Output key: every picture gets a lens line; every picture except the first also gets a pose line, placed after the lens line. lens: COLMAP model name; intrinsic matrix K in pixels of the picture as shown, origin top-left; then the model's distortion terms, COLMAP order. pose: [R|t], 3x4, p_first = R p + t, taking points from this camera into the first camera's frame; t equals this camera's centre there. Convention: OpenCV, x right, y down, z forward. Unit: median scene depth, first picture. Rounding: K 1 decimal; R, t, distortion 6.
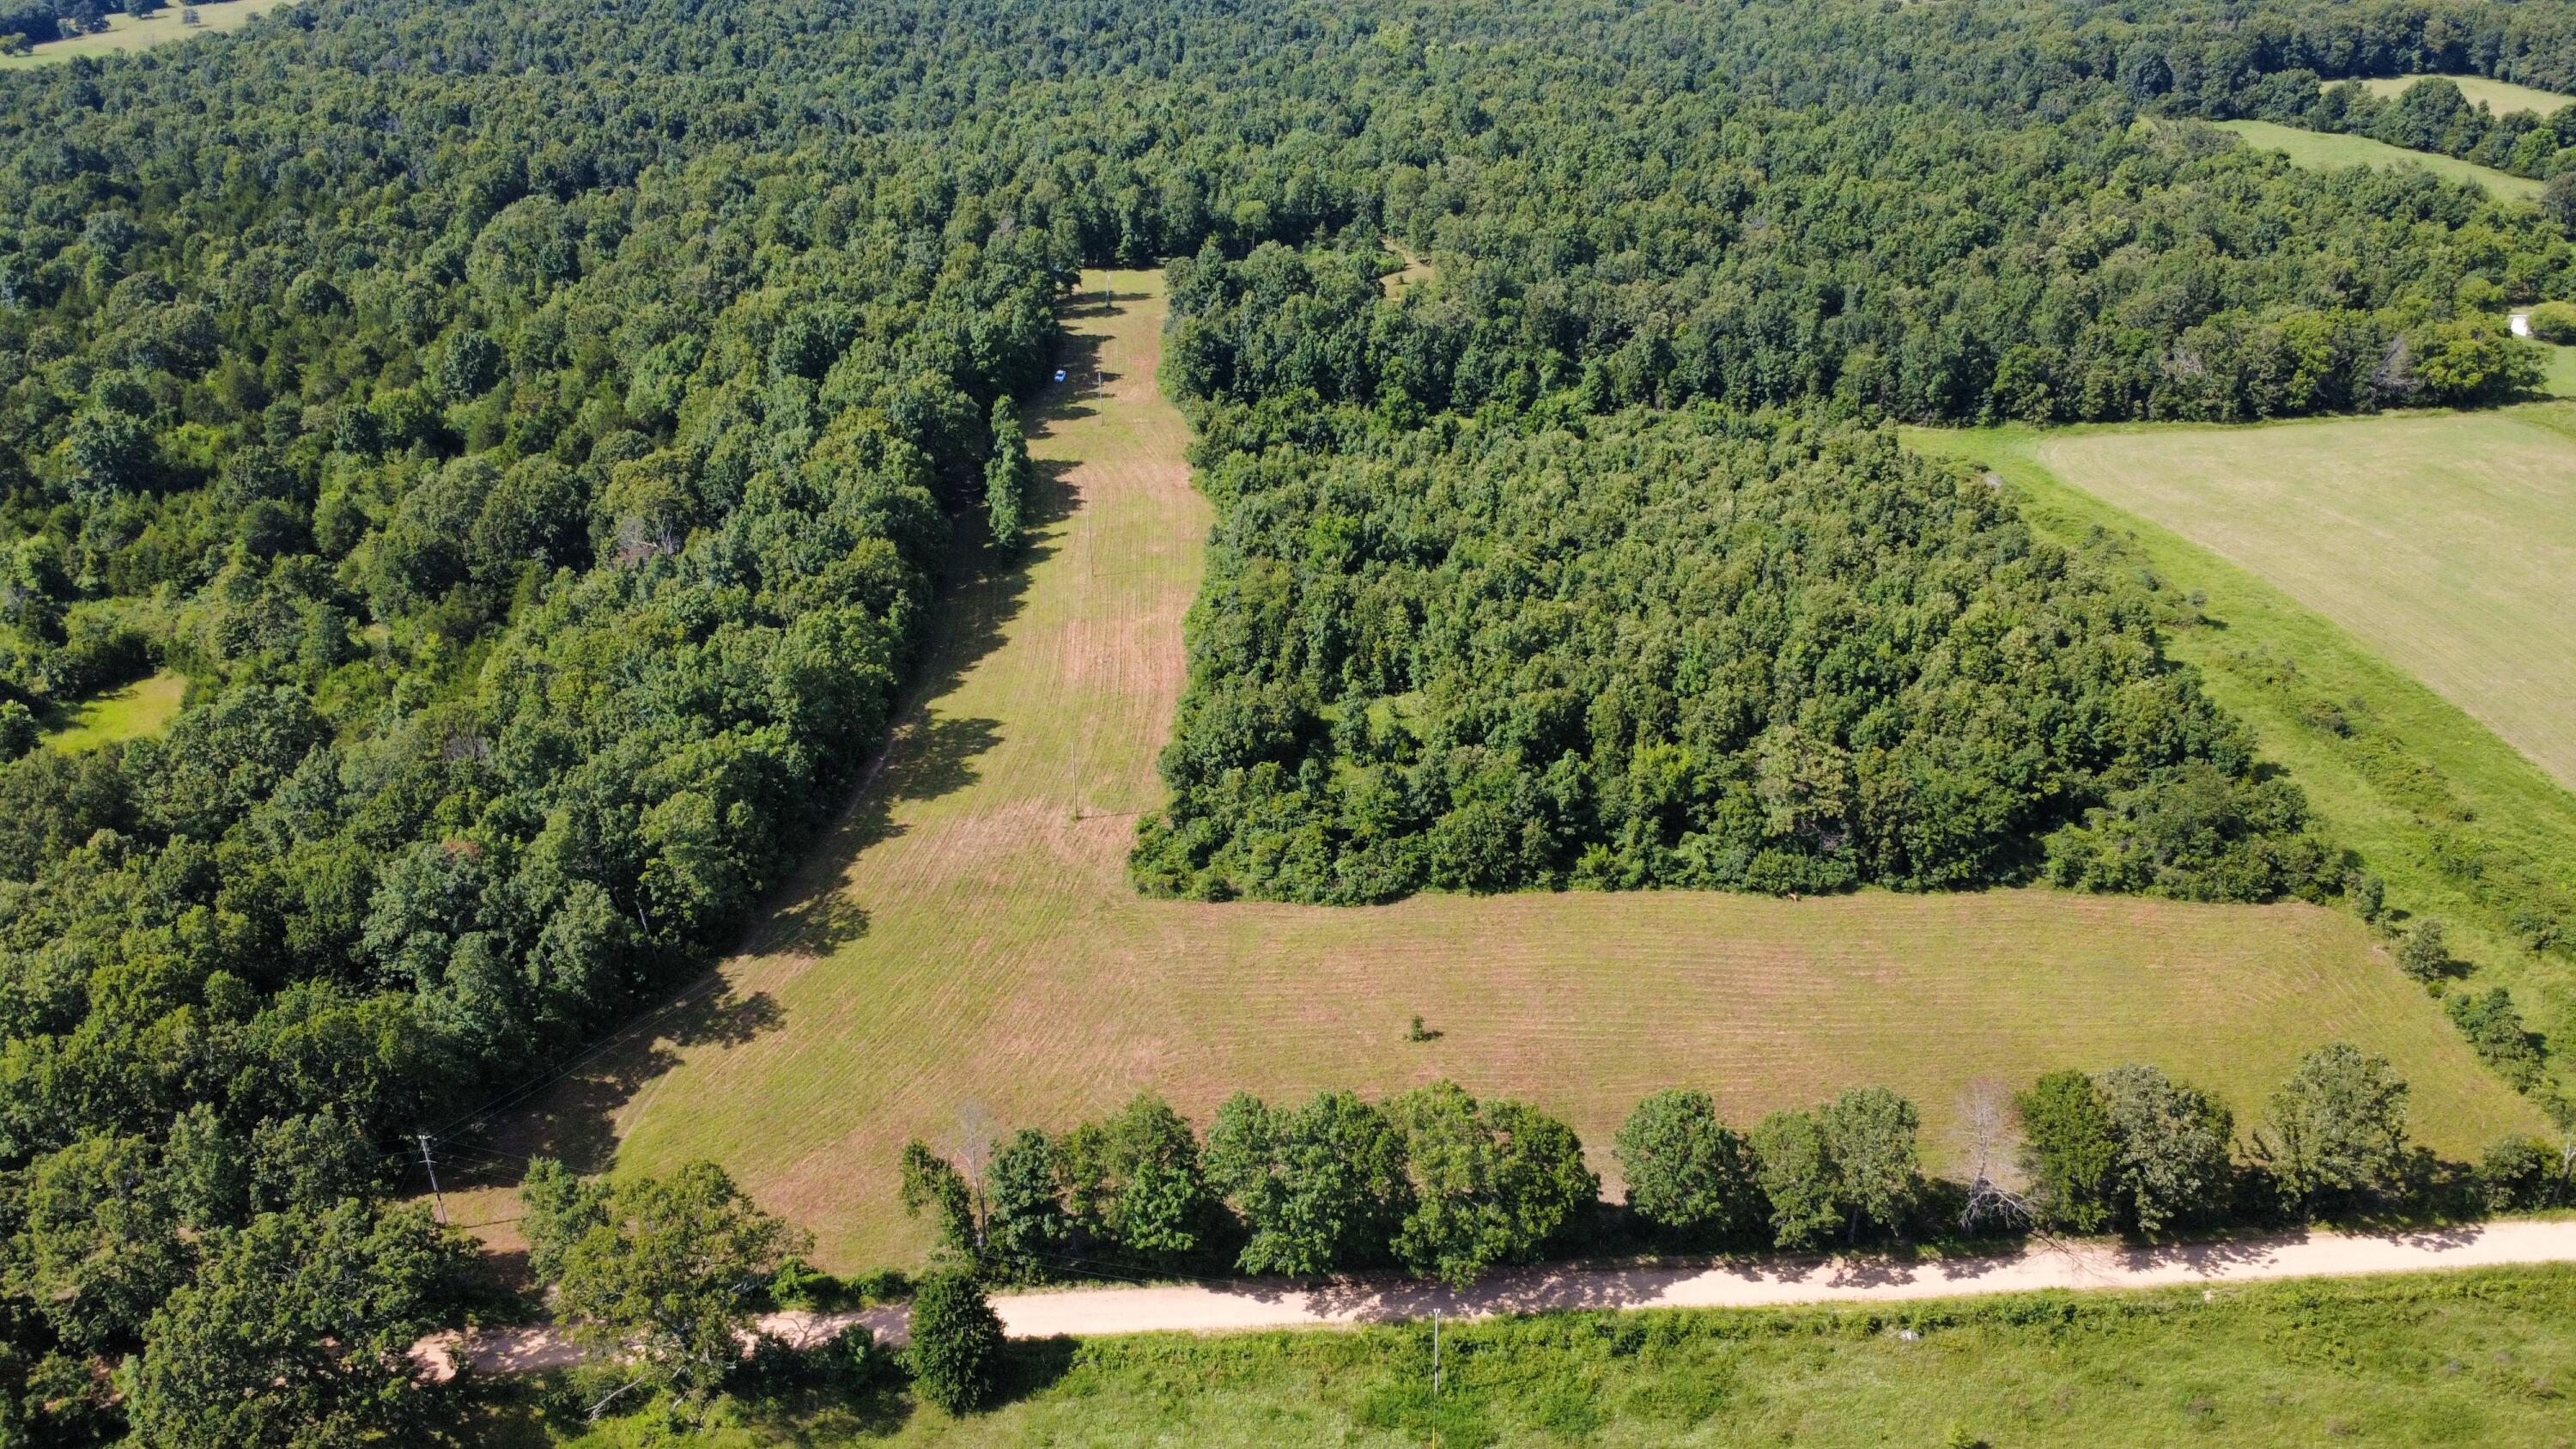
lens RADIAL K [[1886.1, 0, 1288.0], [0, 1886.1, 724.5], [0, 0, 1]] dist [-0.002166, 0.003110]
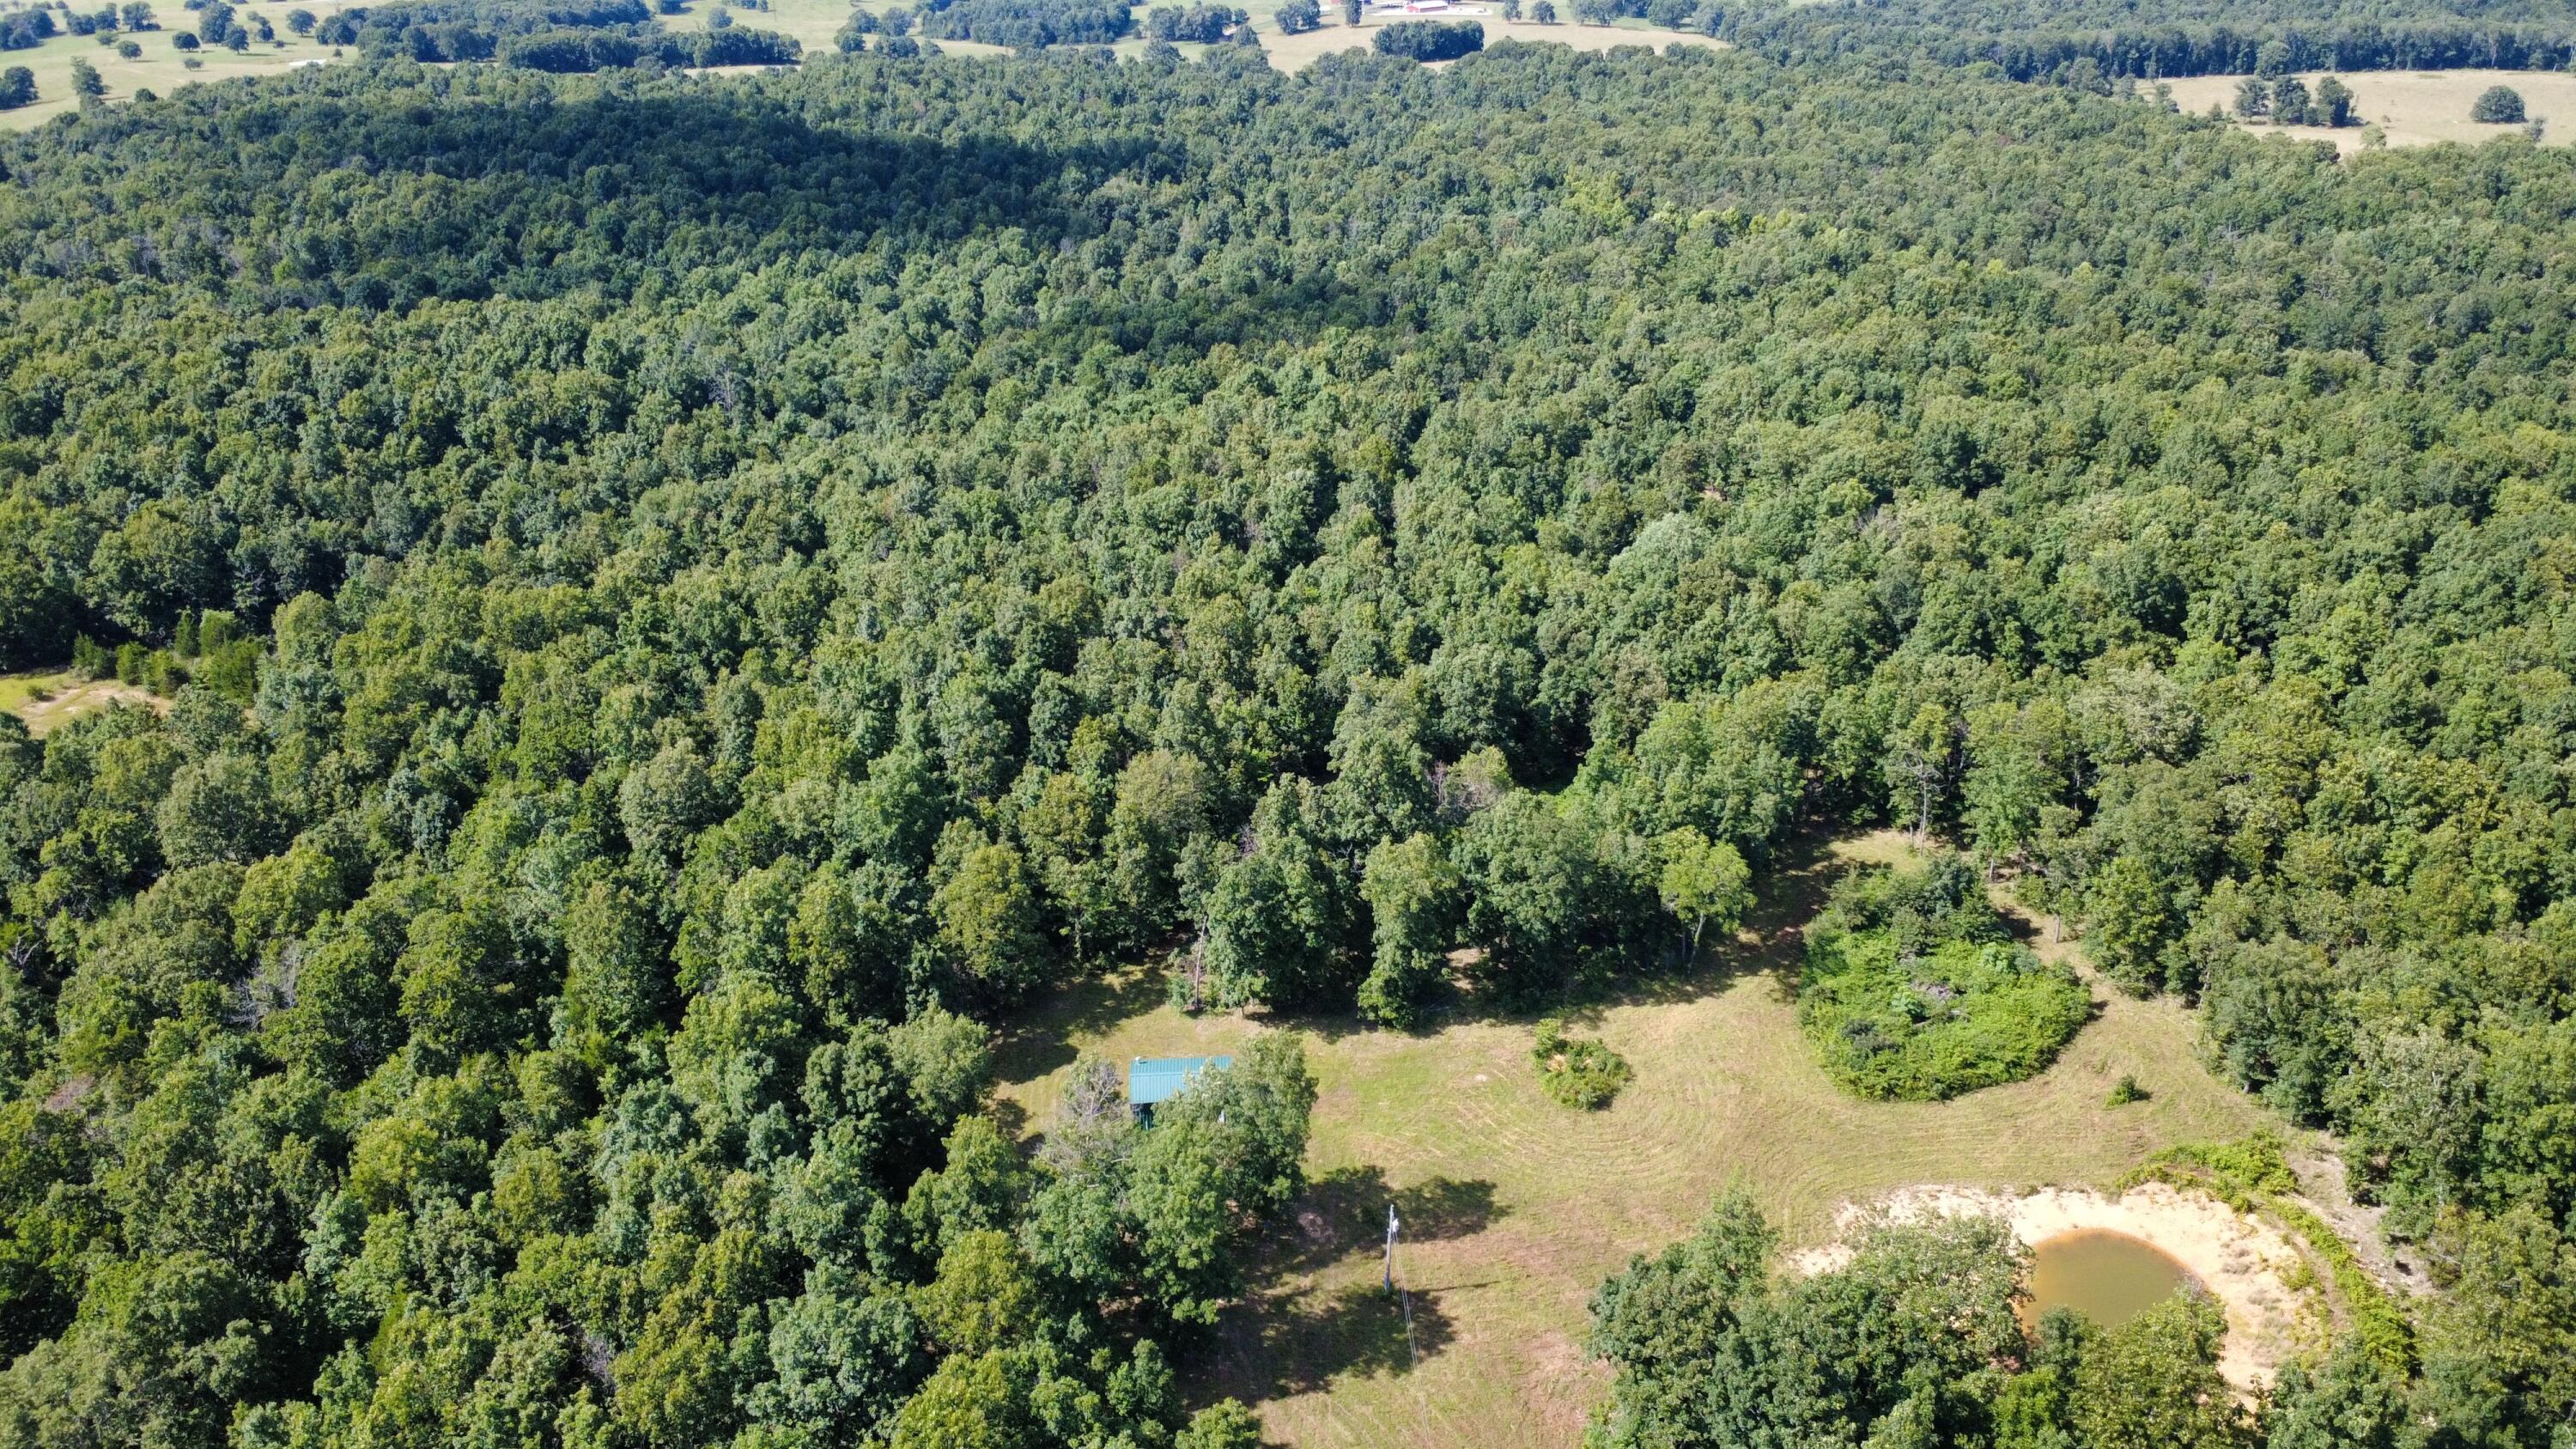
lens RADIAL K [[1886.1, 0, 1288.0], [0, 1886.1, 724.5], [0, 0, 1]] dist [-0.002166, 0.003110]
pose [[0.999983, 0.004480, 0.003699, -0.068410], [-0.004384, 0.999667, -0.025447, -0.187562], [-0.003812, 0.025431, 0.999669, 0.389377]]
